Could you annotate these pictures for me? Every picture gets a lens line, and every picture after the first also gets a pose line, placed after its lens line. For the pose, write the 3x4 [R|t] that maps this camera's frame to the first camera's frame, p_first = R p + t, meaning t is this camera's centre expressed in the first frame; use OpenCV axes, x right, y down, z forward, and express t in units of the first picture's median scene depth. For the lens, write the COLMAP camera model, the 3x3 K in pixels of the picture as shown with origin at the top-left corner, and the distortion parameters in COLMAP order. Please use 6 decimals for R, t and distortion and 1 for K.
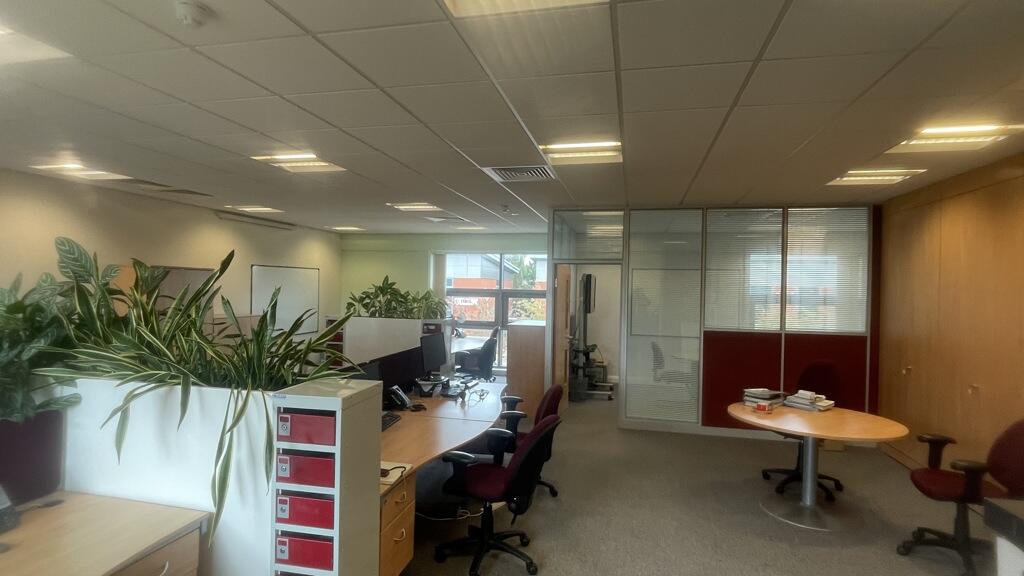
lens RADIAL K [[535.9, 0, 502.8], [0, 535.9, 283.4], [0, 0, 1]] dist [-0.004033, -0.017269]
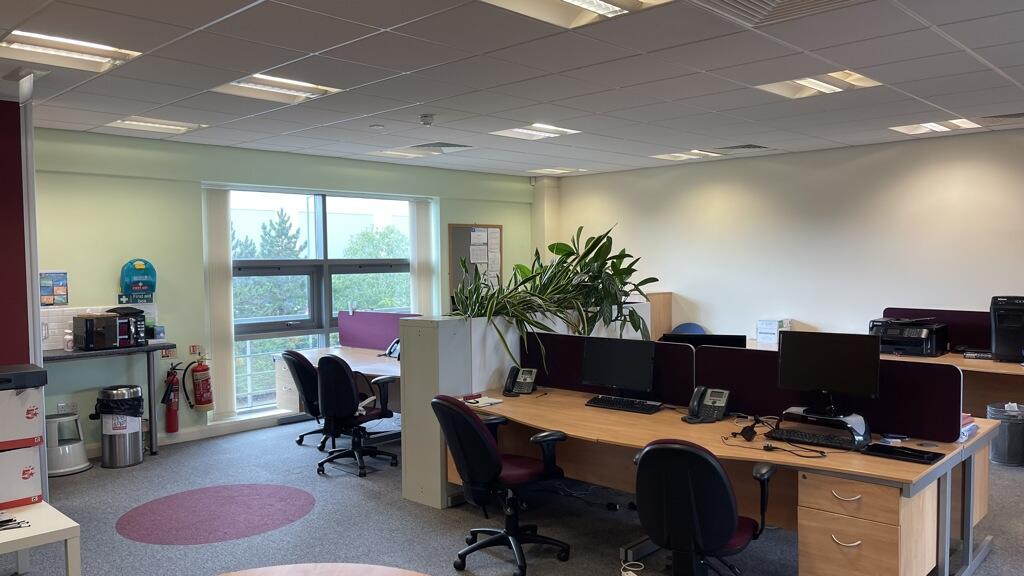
lens RADIAL K [[786.6, 0, 512.0], [0, 786.6, 288.0], [0, 0, 1]] dist [0.068035, -0.112309]
pose [[0.494857, -0.059651, 0.866925, -0.612045], [0.012535, 0.998027, 0.061516, -0.007578], [-0.868884, -0.019575, 0.494628, 0.420636]]
